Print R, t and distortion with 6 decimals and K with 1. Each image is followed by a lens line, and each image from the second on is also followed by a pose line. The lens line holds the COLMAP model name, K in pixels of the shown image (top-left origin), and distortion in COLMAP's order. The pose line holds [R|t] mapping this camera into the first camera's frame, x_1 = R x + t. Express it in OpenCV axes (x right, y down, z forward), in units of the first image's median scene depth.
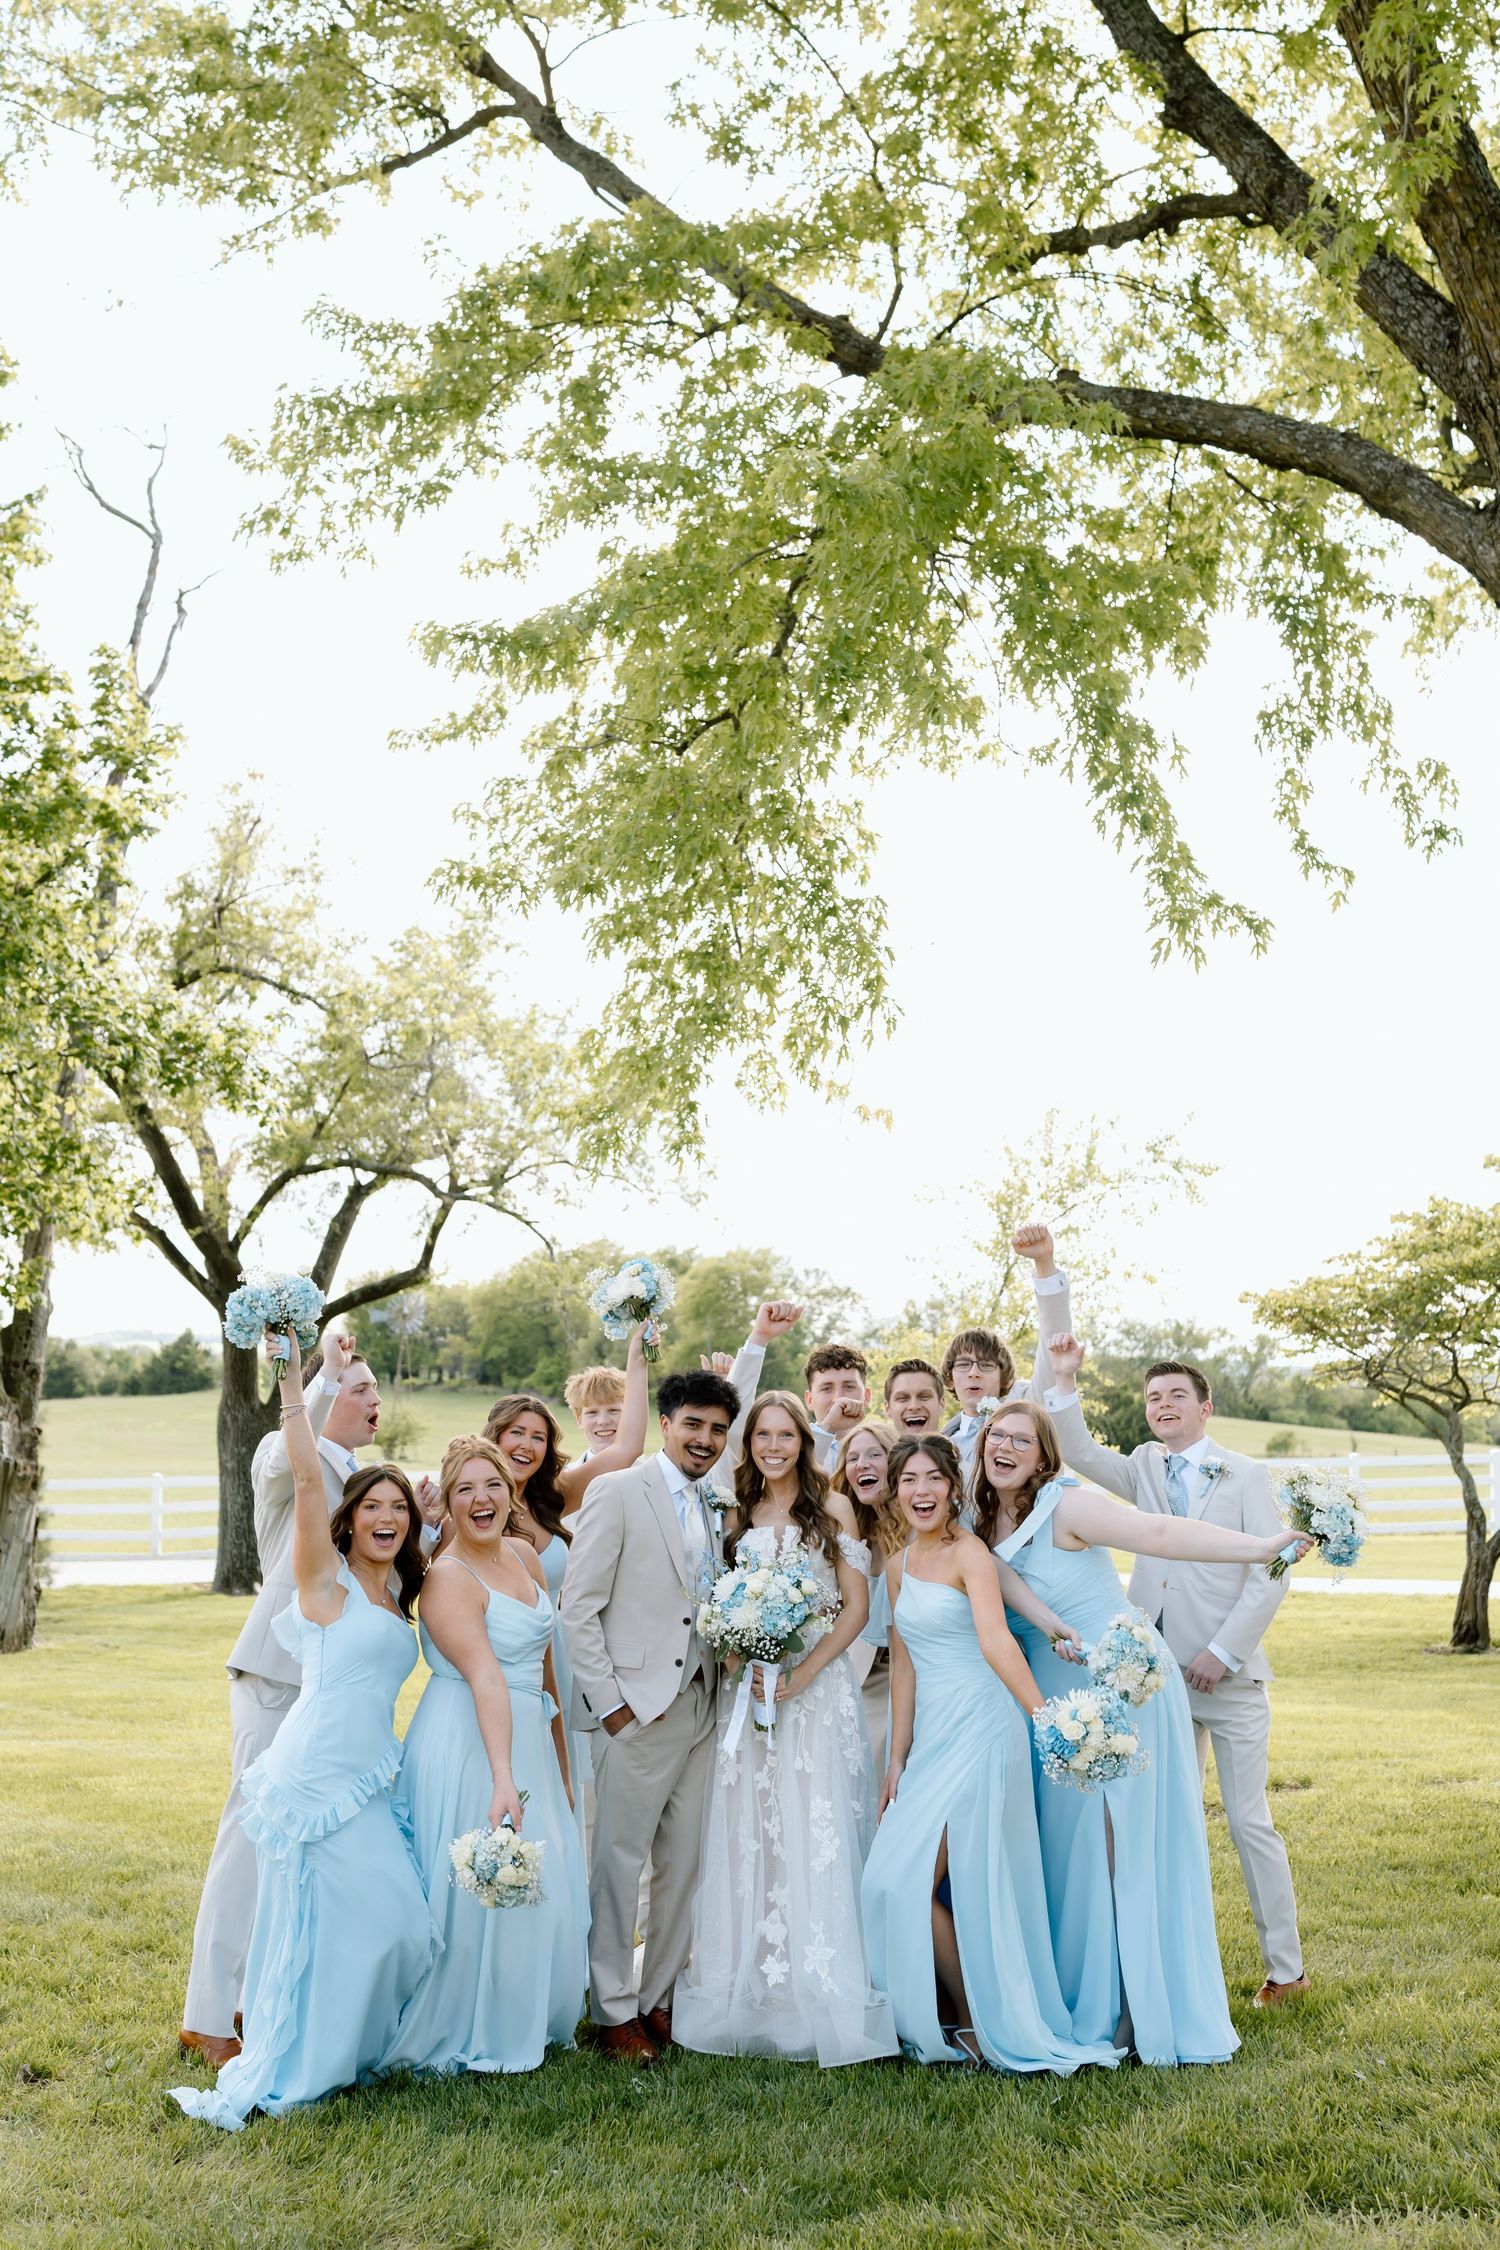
lens RADIAL K [[2226.3, 0, 740.4], [0, 2226.3, 1162.8], [0, 0, 1]] dist [0.007841, -0.005983]
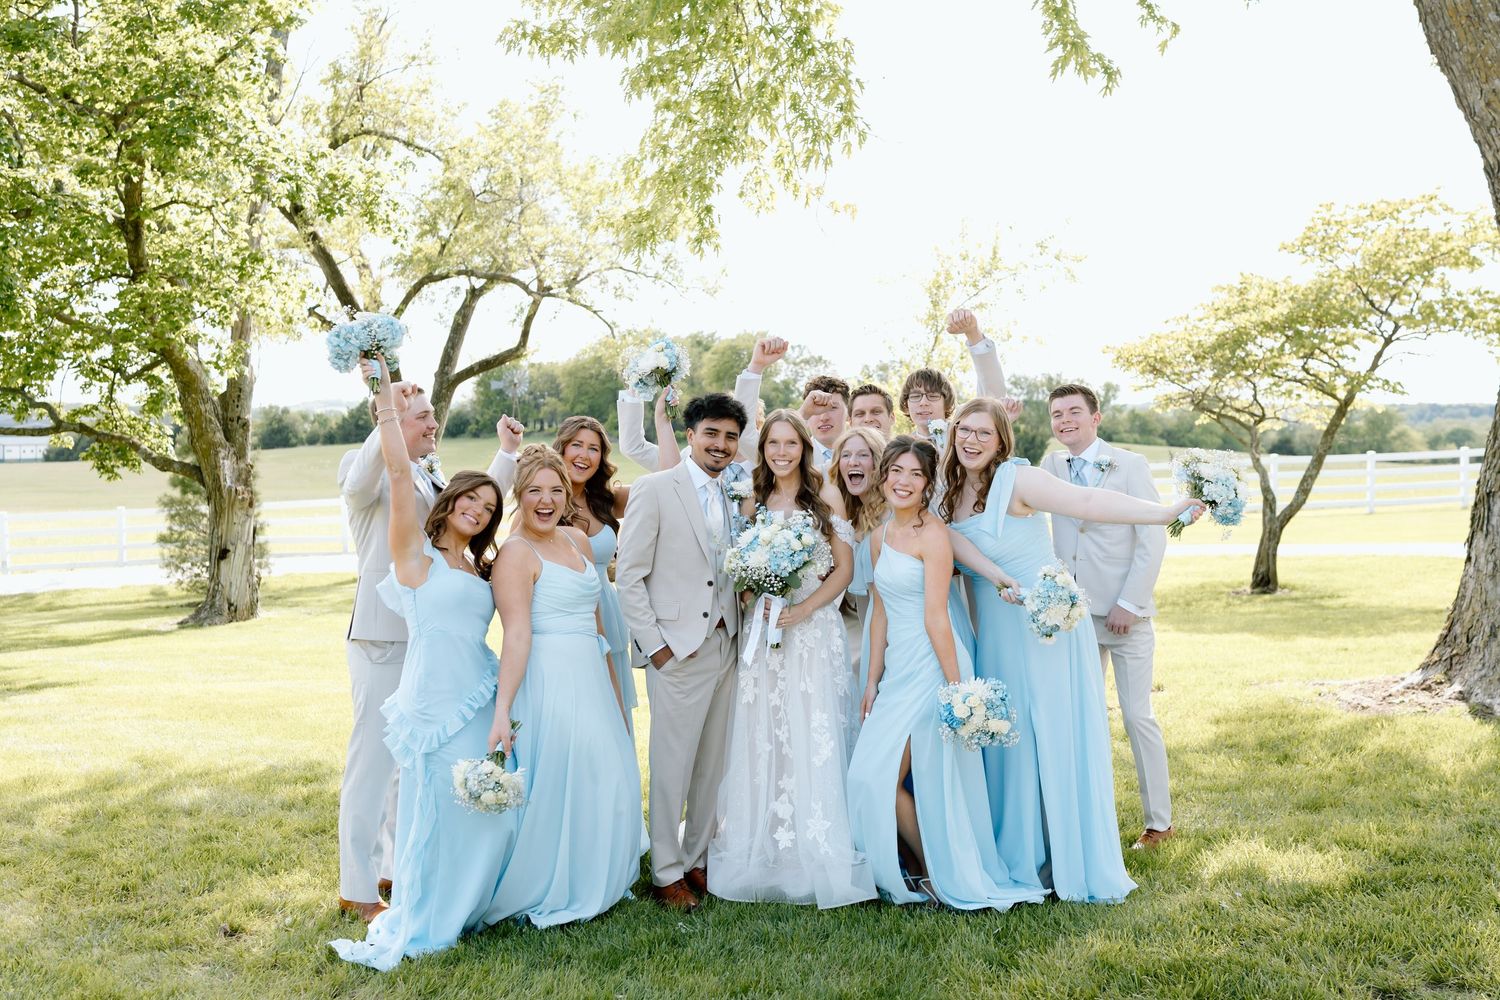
lens RADIAL K [[1532.0, 0, 765.2], [0, 1532.0, 475.1], [0, 0, 1]] dist [-0.003211, 0.011312]
pose [[0.999608, -0.026372, 0.009374, 0.000515], [0.024927, 0.991153, 0.130362, 0.008095], [-0.012729, -0.130077, 0.991422, 0.037302]]
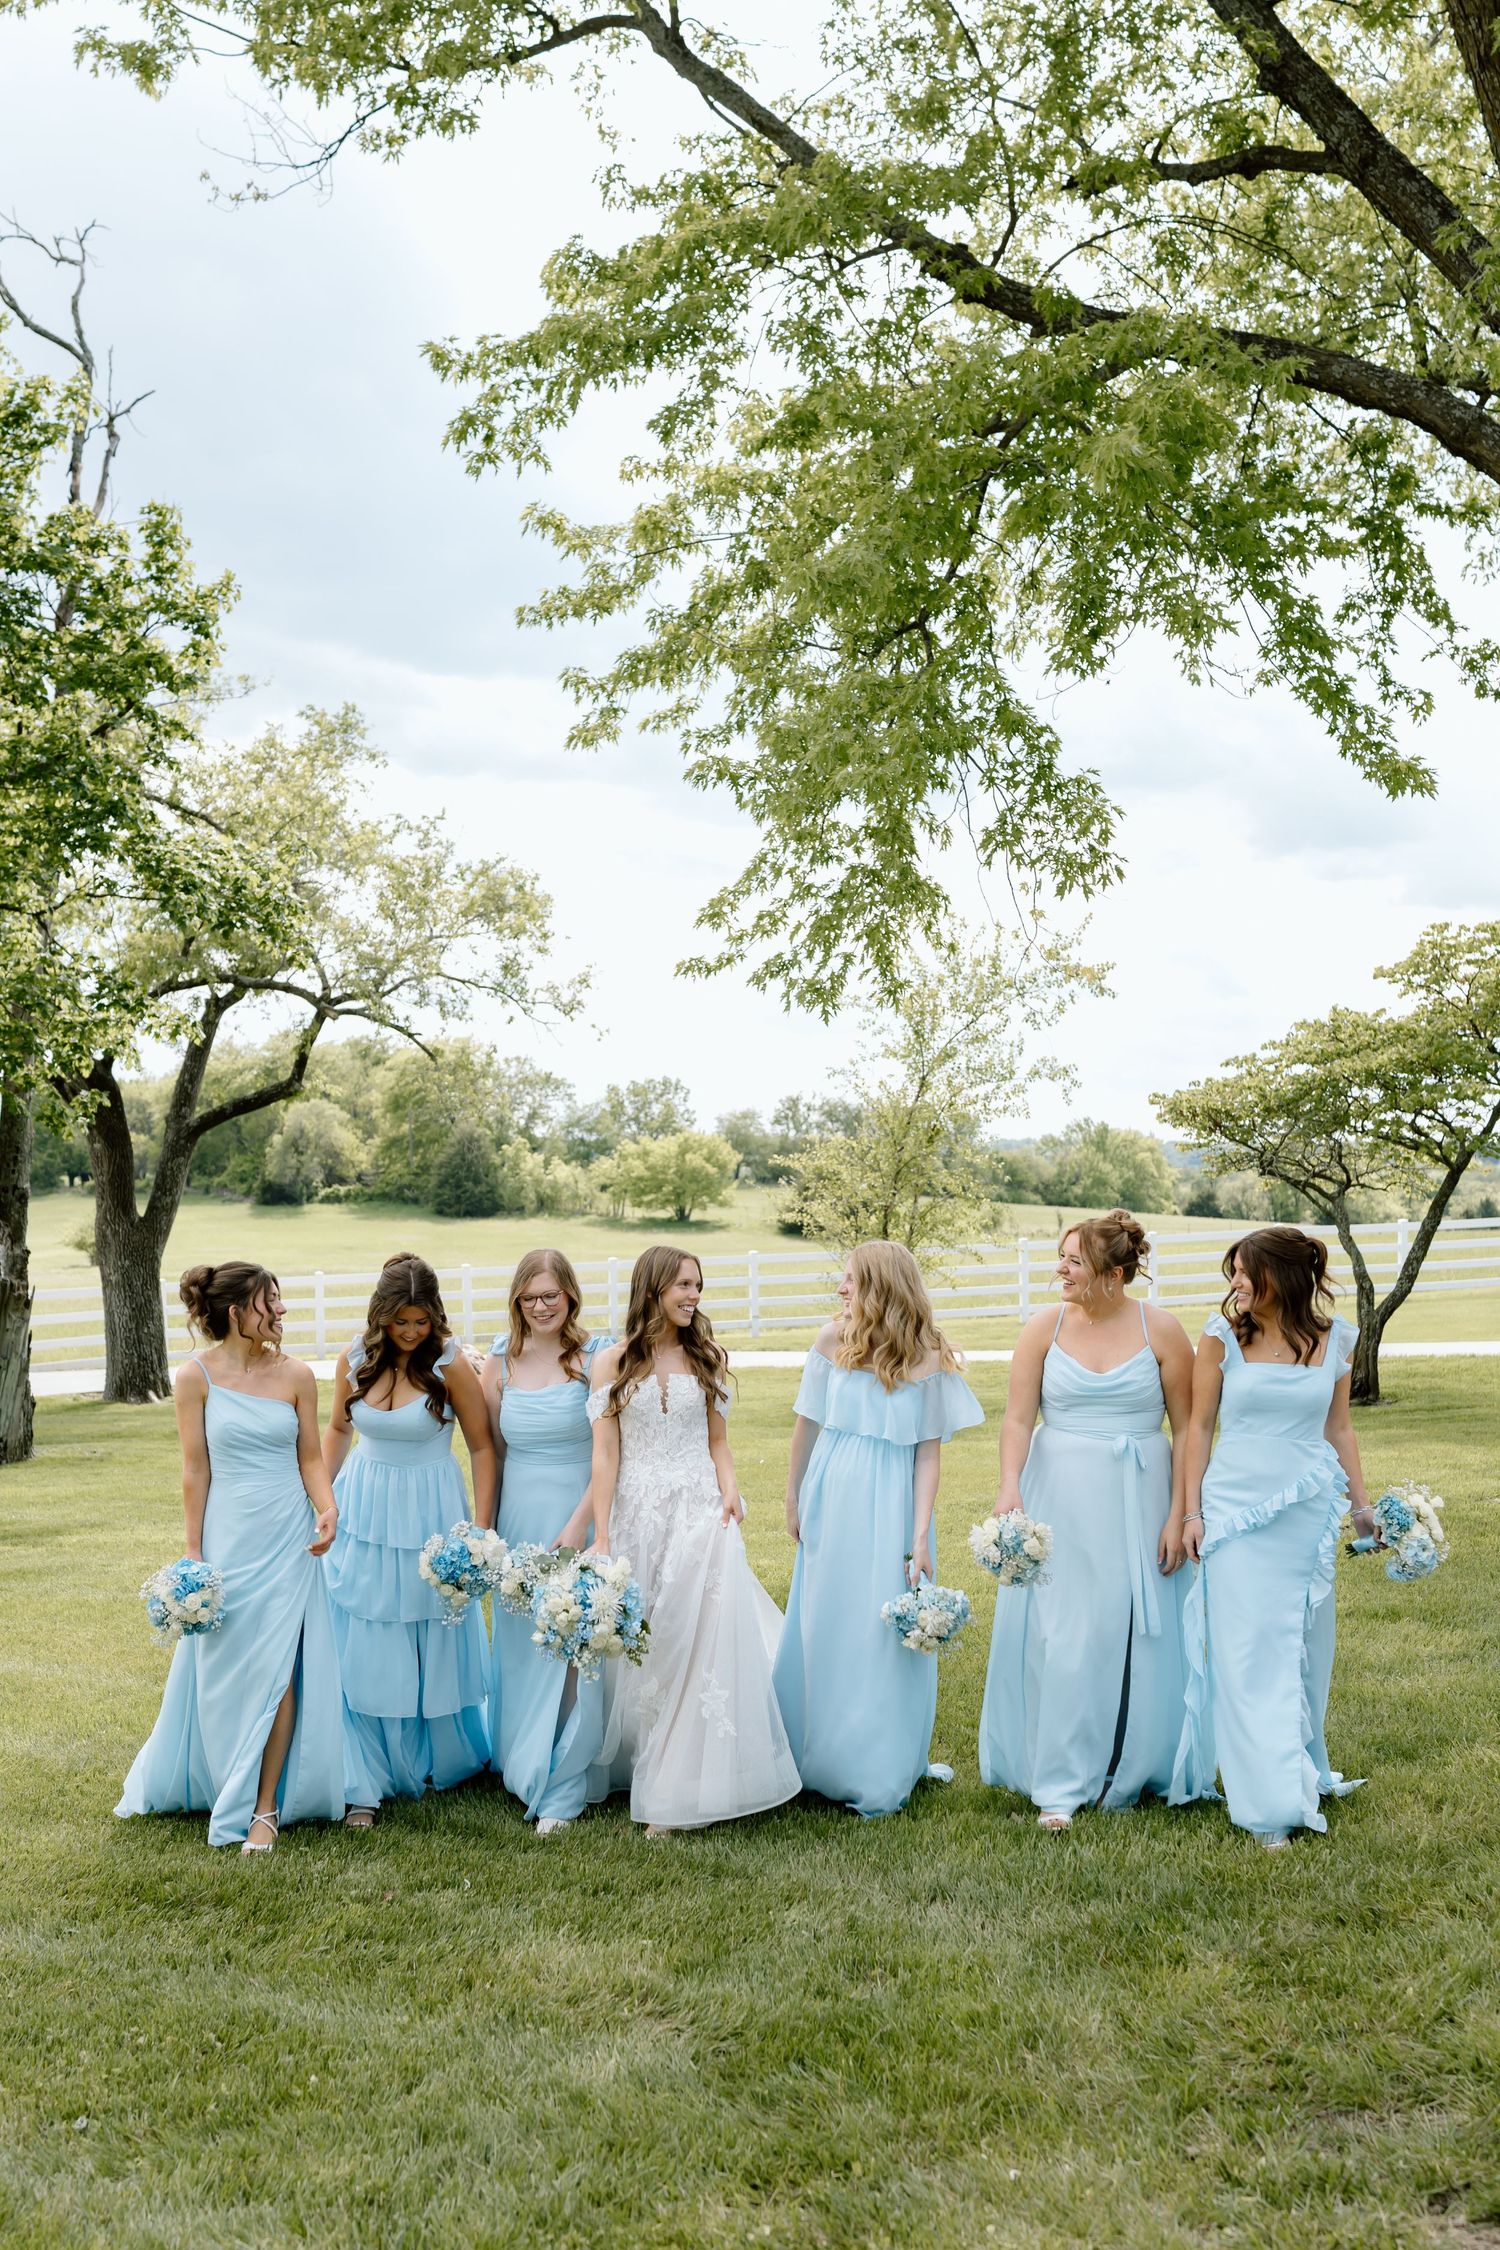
lens RADIAL K [[2313.5, 0, 711.2], [0, 2313.5, 1157.9], [0, 0, 1]] dist [0.014862, 0.006496]
pose [[0.989513, -0.026981, 0.141905, -0.158057], [0.013538, 0.995399, 0.094856, -0.022232], [-0.143811, -0.091940, 0.985325, -0.105248]]
